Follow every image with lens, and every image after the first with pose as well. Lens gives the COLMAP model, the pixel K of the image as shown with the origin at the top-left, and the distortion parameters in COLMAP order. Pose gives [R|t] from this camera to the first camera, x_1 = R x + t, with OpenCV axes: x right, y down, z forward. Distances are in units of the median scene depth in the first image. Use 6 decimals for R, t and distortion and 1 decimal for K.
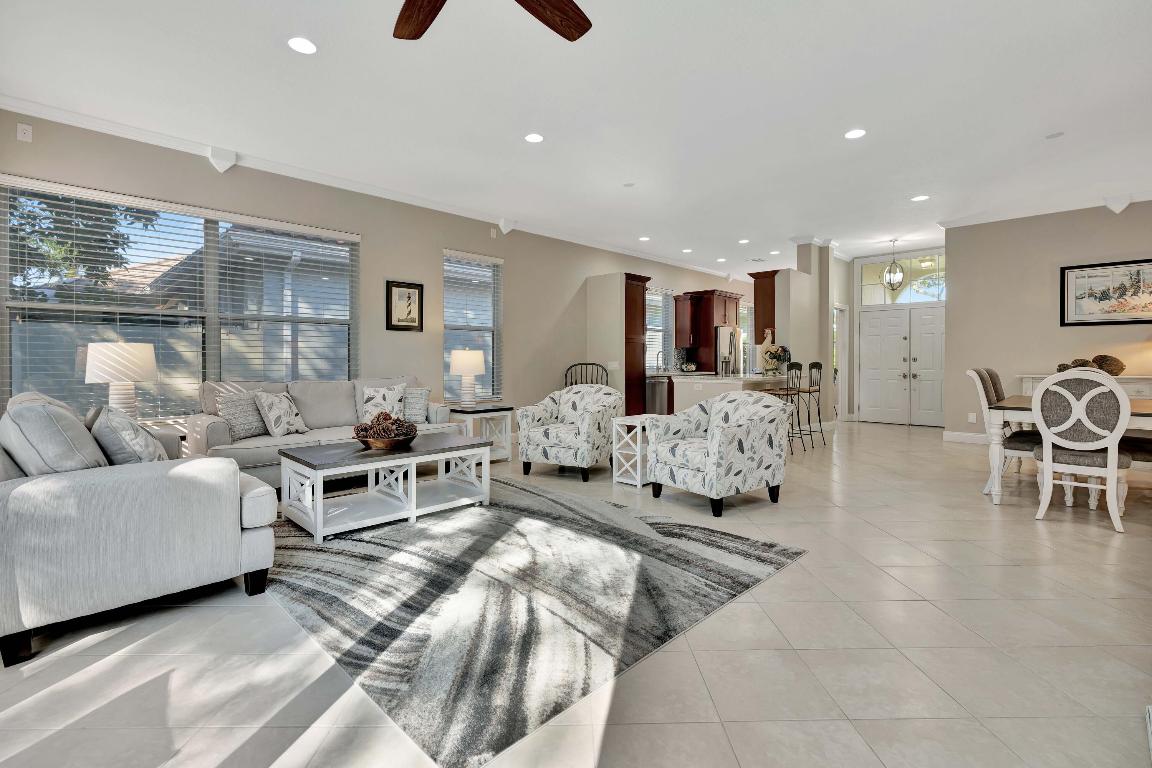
lens RADIAL K [[537.7, 0, 567.8], [0, 537.7, 359.9], [0, 0, 1]] dist [-0.006143, 0.000314]
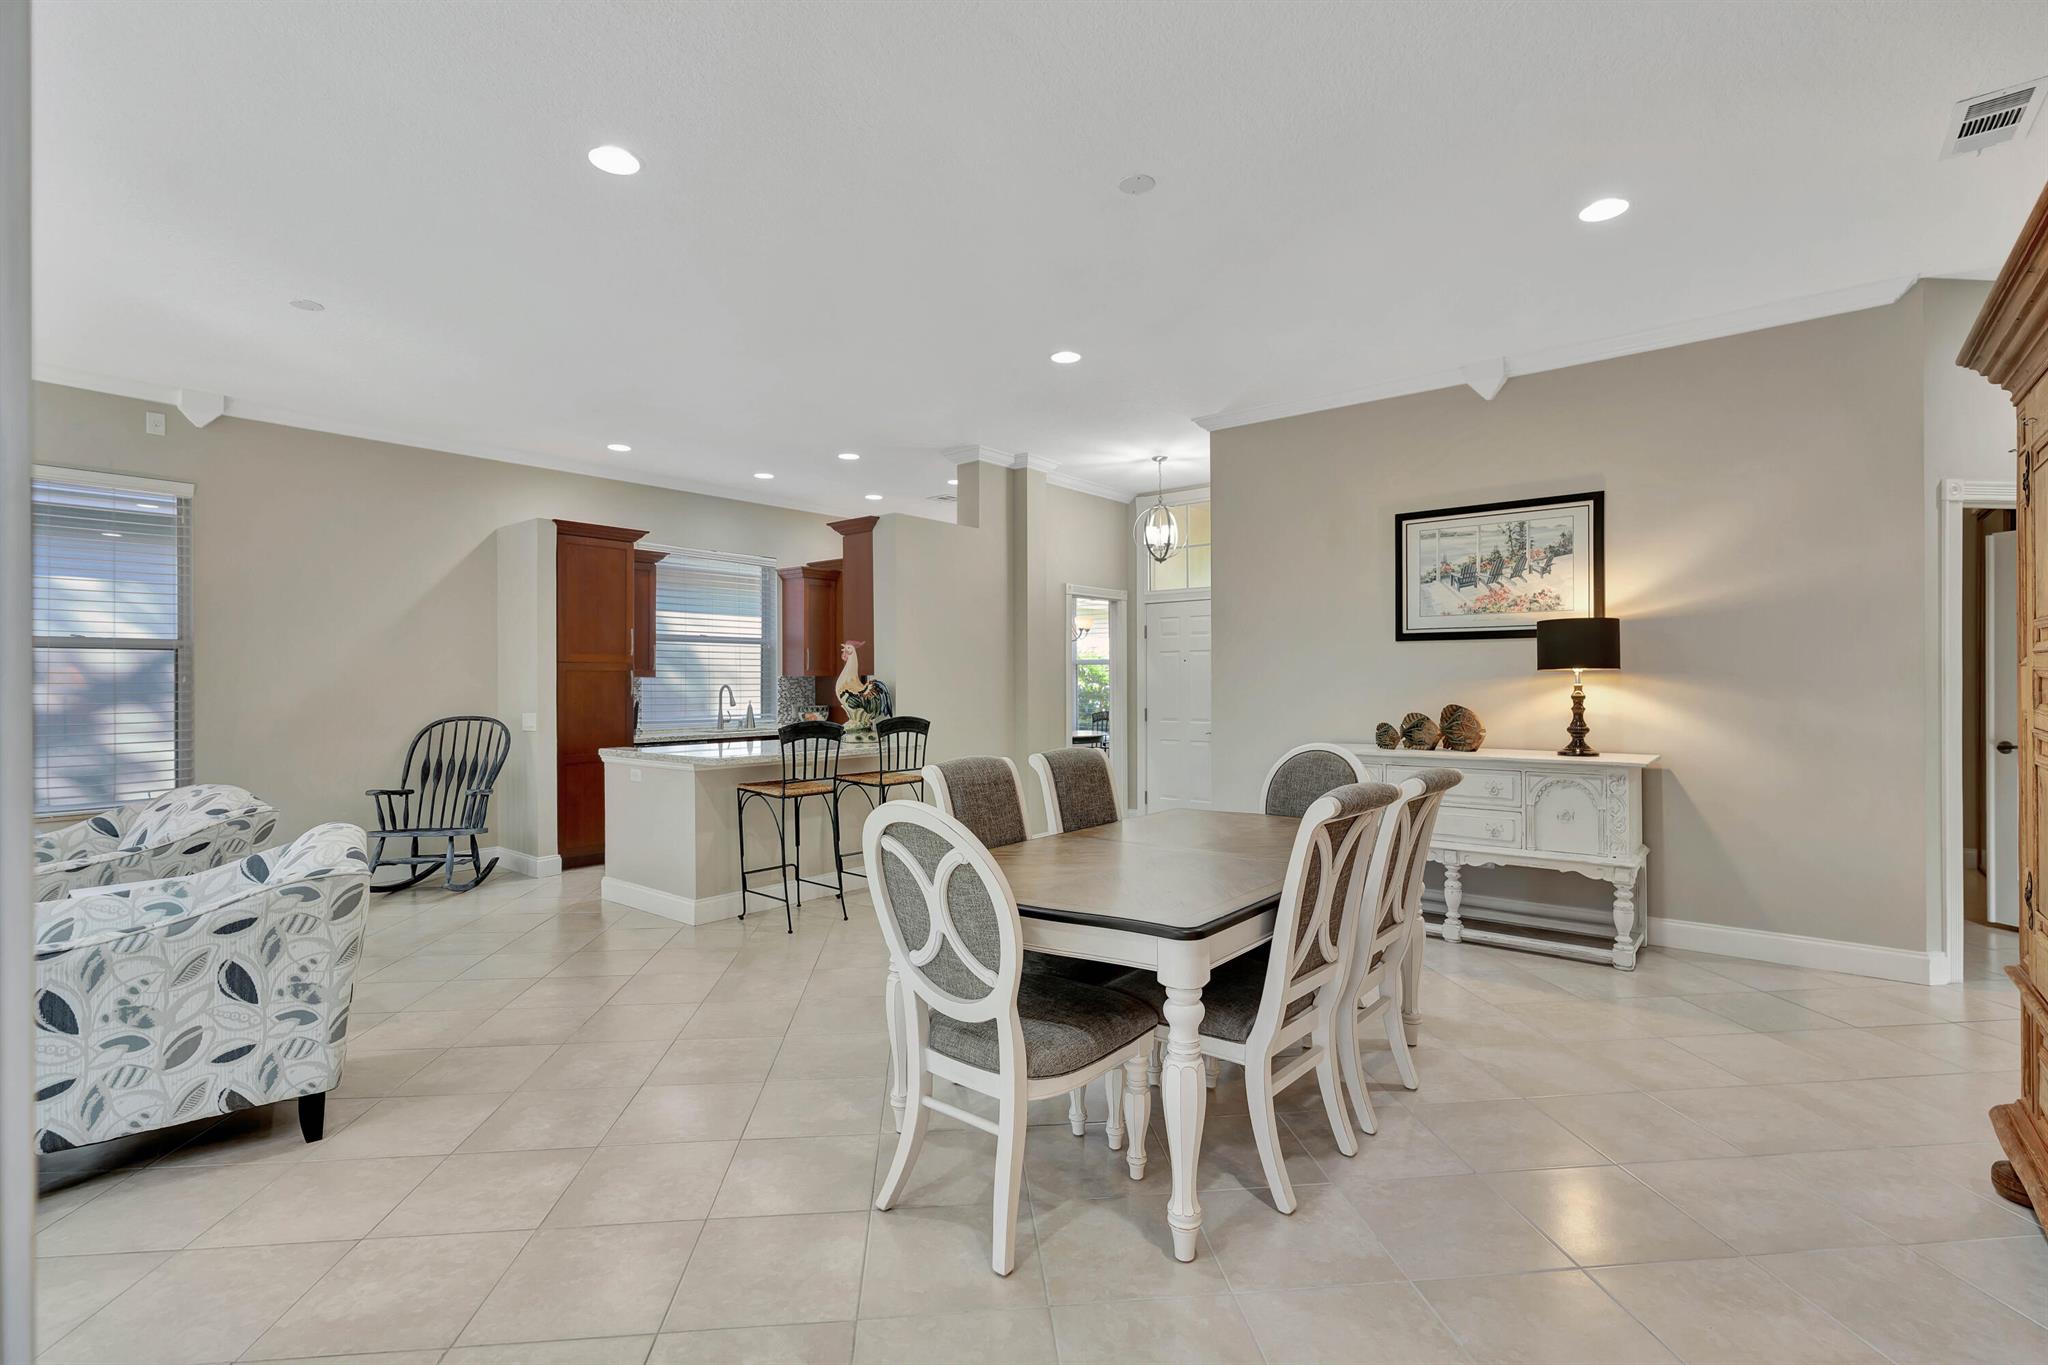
lens RADIAL K [[937.2, 0, 1017.6], [0, 937.2, 674.0], [0, 0, 1]] dist [-0.002675, -0.000351]
pose [[0.996866, -0.002357, 0.079070, 0.605193], [0.002743, 0.999985, -0.004769, -0.035436], [-0.079058, 0.004970, 0.996858, 0.241359]]
